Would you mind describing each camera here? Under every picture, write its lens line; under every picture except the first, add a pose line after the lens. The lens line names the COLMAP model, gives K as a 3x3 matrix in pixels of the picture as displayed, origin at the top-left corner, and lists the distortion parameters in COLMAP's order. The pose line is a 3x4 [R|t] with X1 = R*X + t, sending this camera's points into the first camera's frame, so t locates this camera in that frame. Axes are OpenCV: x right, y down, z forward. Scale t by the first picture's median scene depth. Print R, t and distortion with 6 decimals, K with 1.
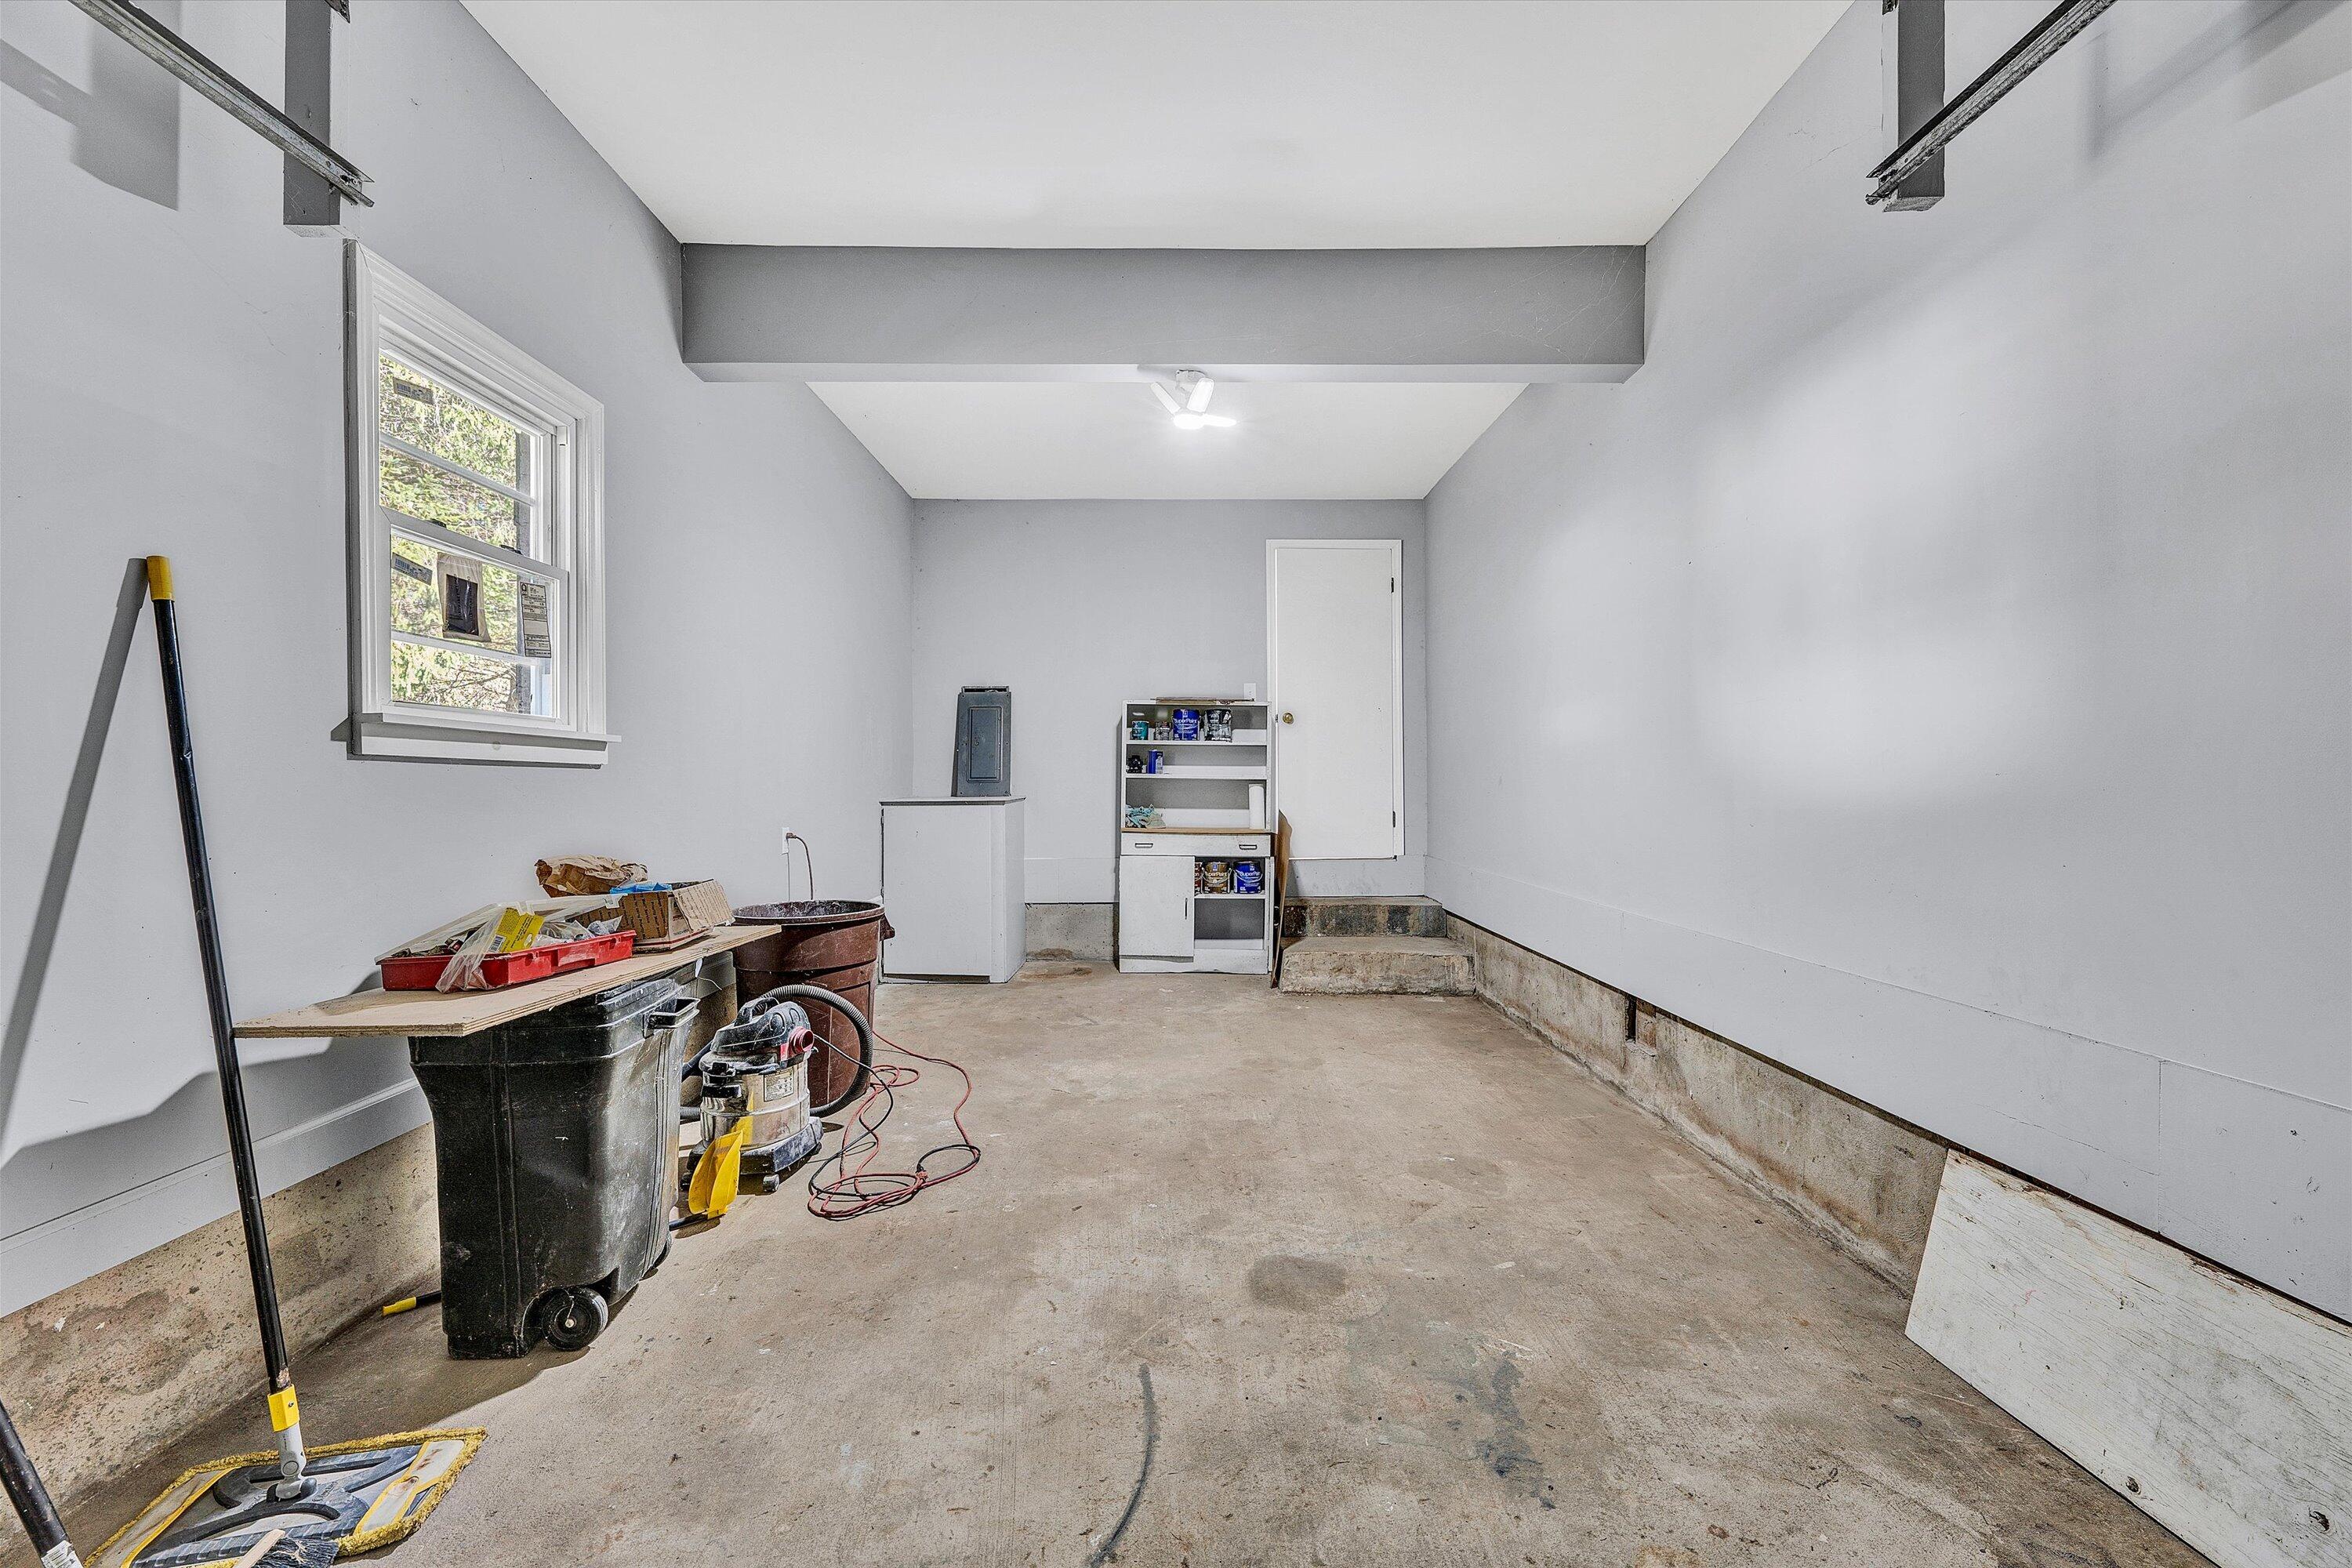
lens RADIAL K [[923.5, 0, 1181.3], [0, 923.5, 787.3], [0, 0, 1]] dist [-0.002136, -0.000460]
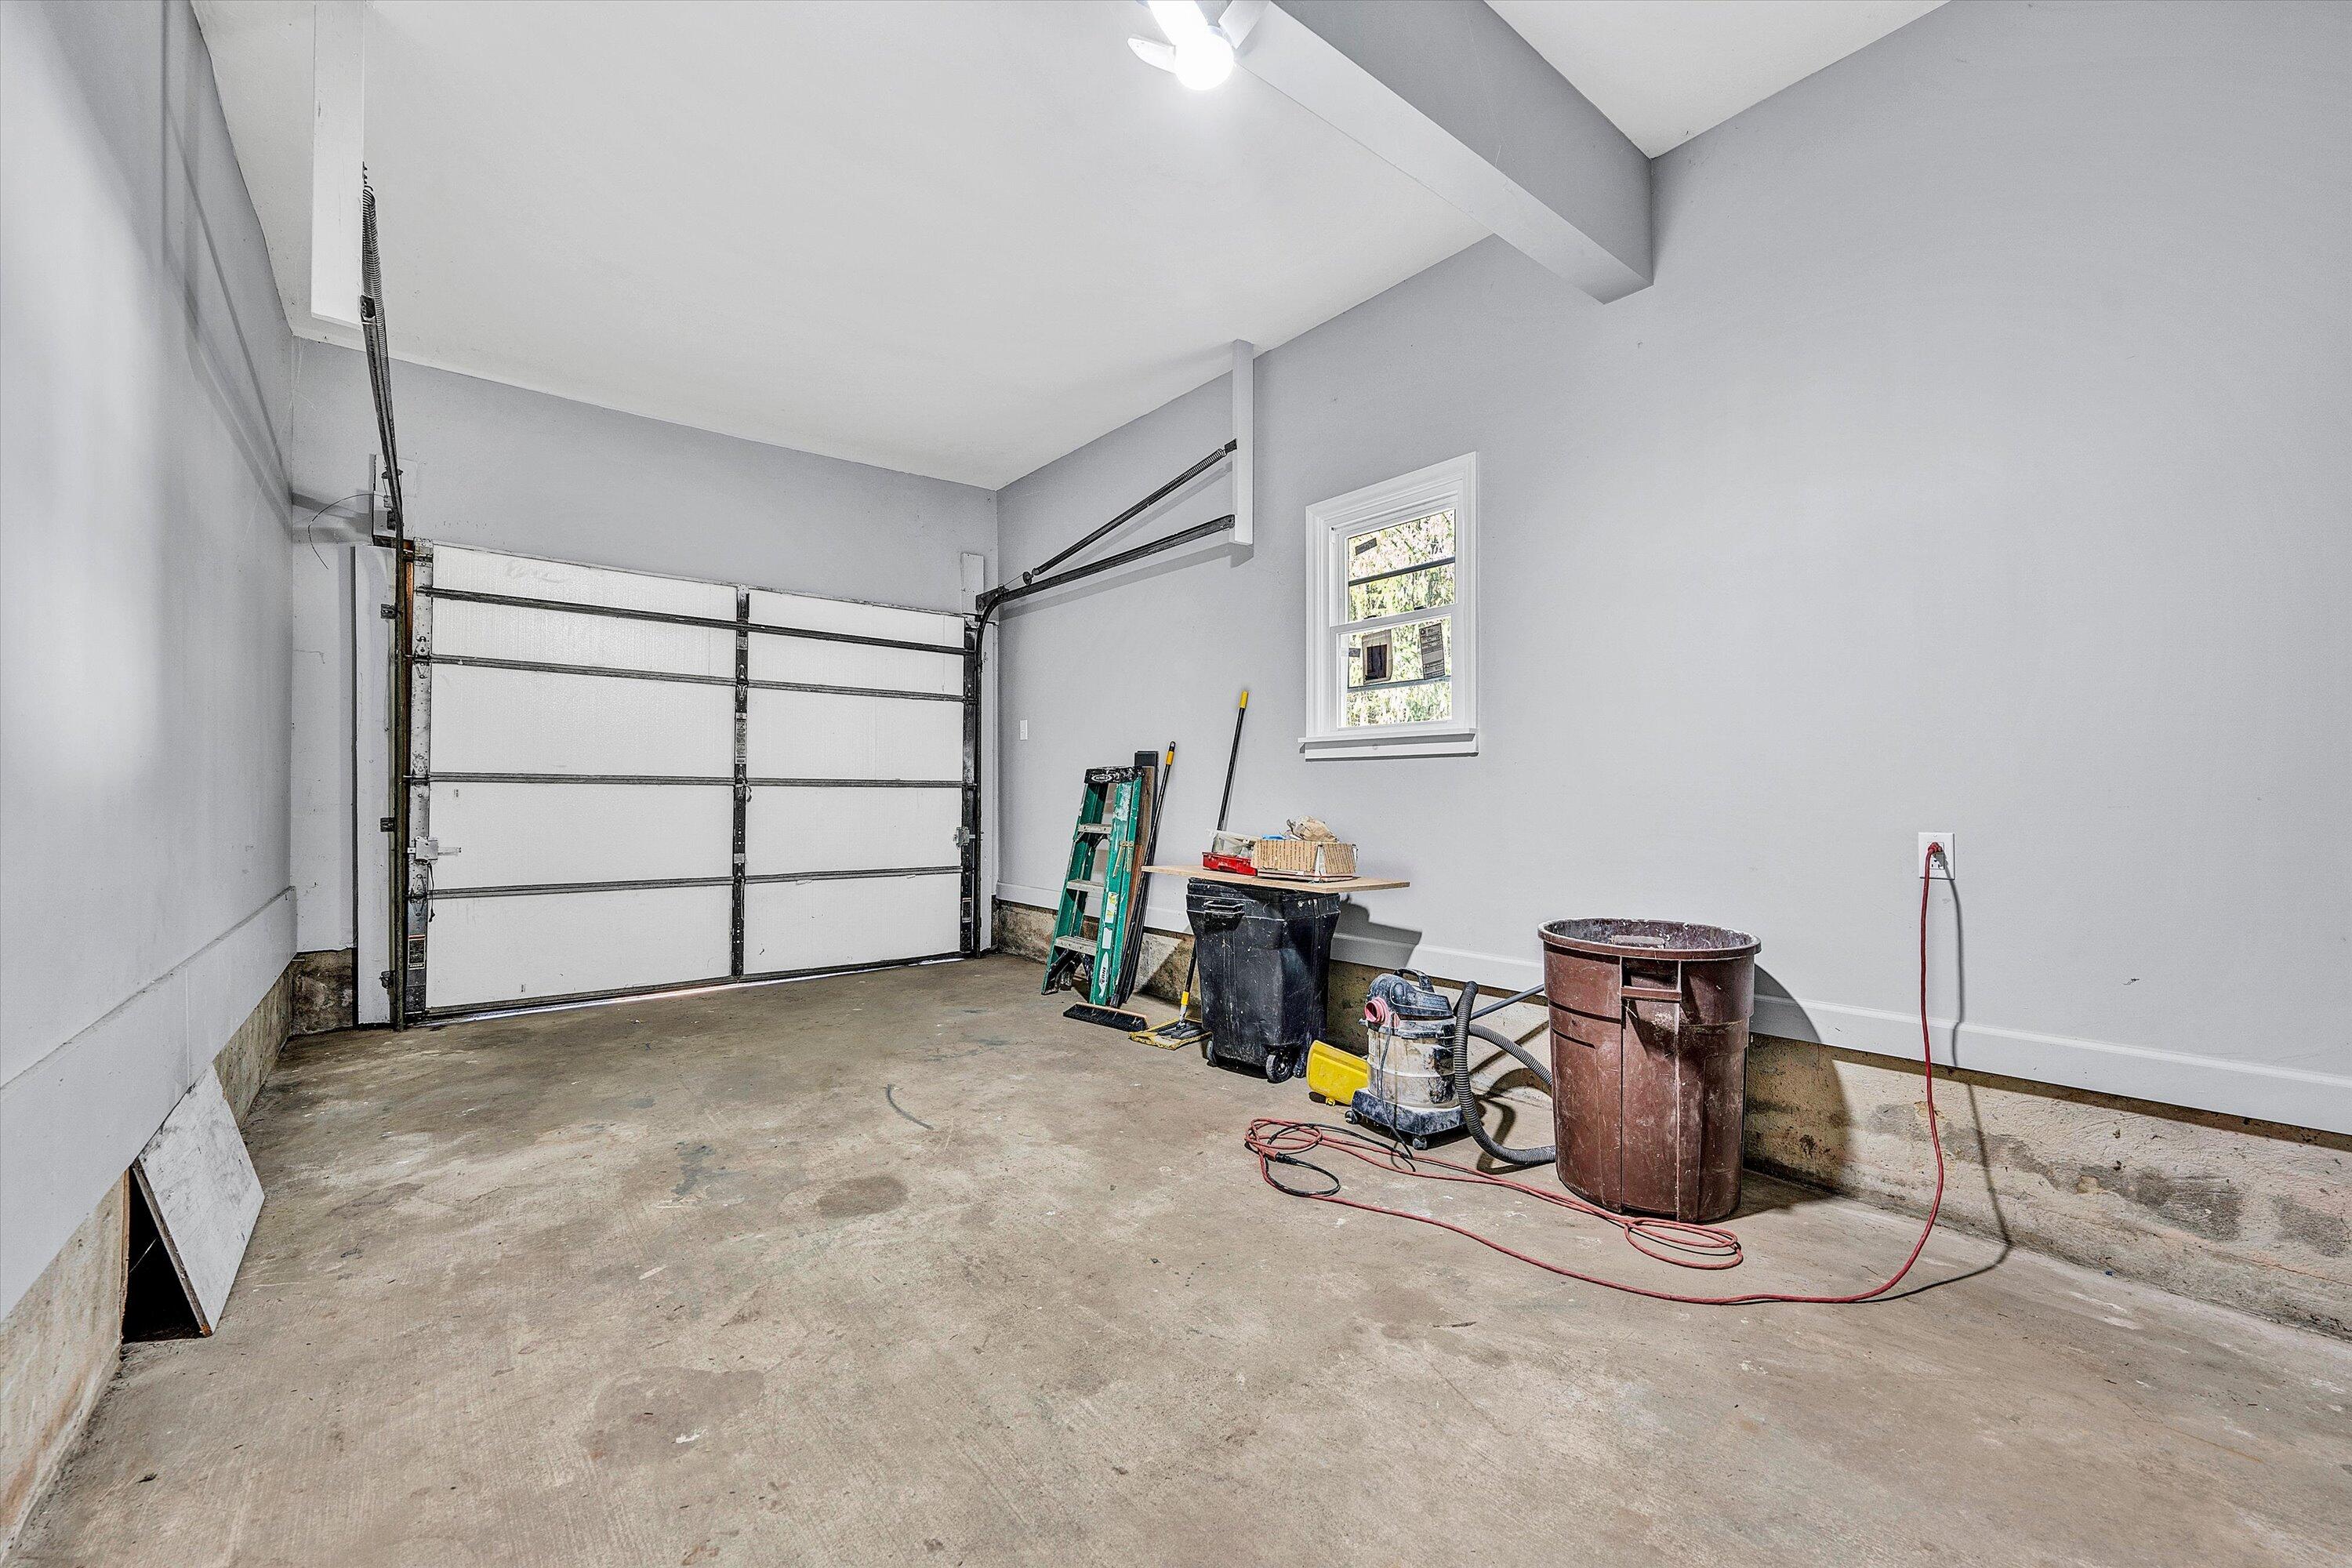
lens RADIAL K [[923.5, 0, 1181.3], [0, 923.5, 787.3], [0, 0, 1]] dist [-0.002136, -0.000460]
pose [[-0.776959, 0.003848, -0.629540, 0.528671], [0.005610, 0.999984, -0.000811, 0.023794], [0.629526, -0.004162, -0.776968, 2.103091]]
